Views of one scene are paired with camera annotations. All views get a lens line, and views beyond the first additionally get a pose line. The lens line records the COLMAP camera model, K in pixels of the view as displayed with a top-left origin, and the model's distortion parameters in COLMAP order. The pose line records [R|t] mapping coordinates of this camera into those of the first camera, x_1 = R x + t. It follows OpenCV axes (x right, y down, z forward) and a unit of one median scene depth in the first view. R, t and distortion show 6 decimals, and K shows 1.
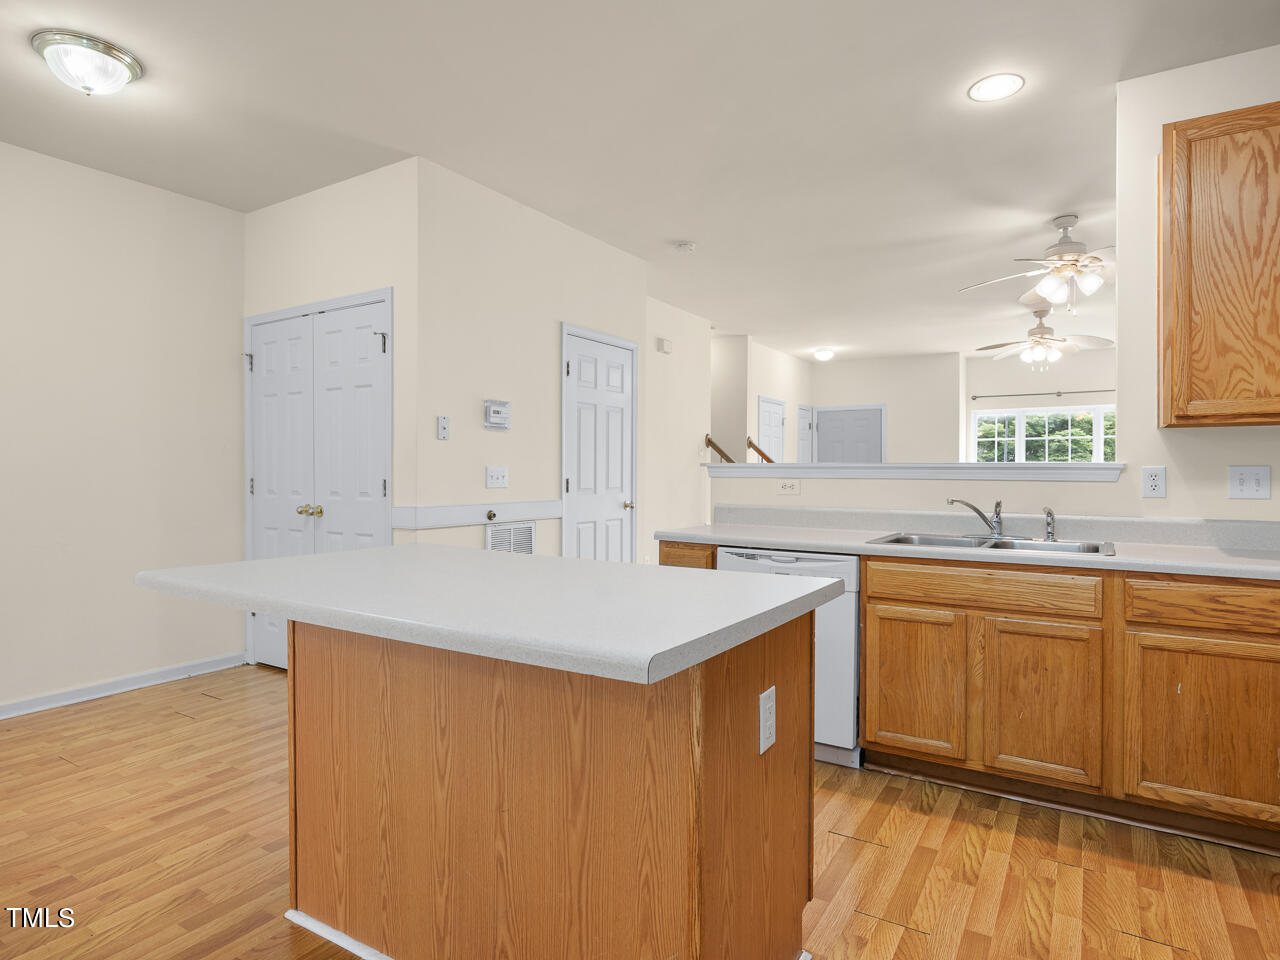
lens RADIAL K [[730.4, 0, 641.2], [0, 730.4, 474.1], [0, 0, 1]] dist [-0.007699, -0.003256]
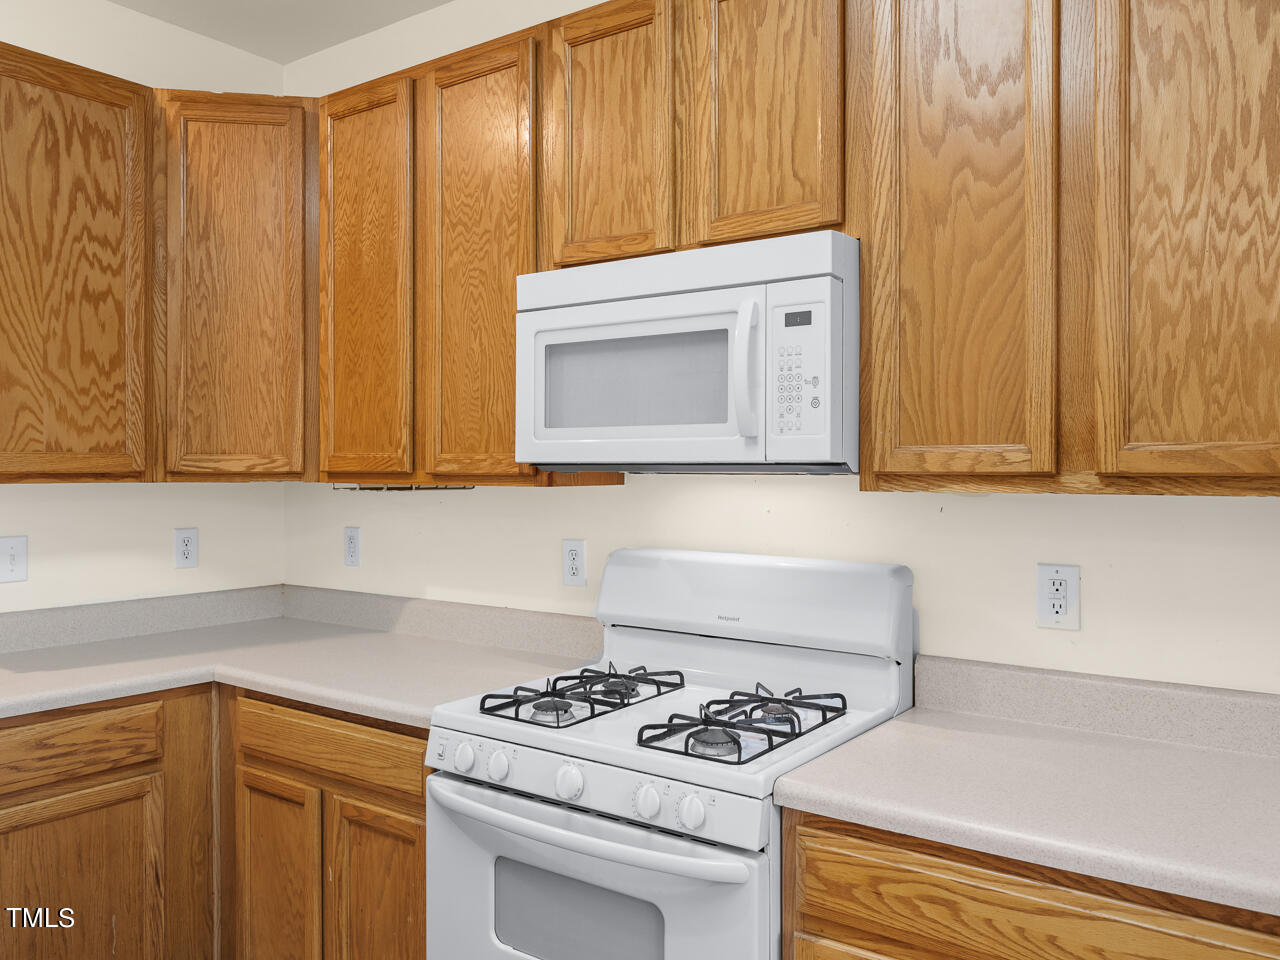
lens RADIAL K [[1004.4, 0, 638.7], [0, 1004.4, 472.8], [0, 0, 1]] dist [-0.000549, -0.002236]
pose [[0.068396, -0.003841, 0.997651, -0.131622], [0.001116, 0.999992, 0.003774, -0.086709], [-0.997658, 0.000855, 0.068400, 0.327183]]
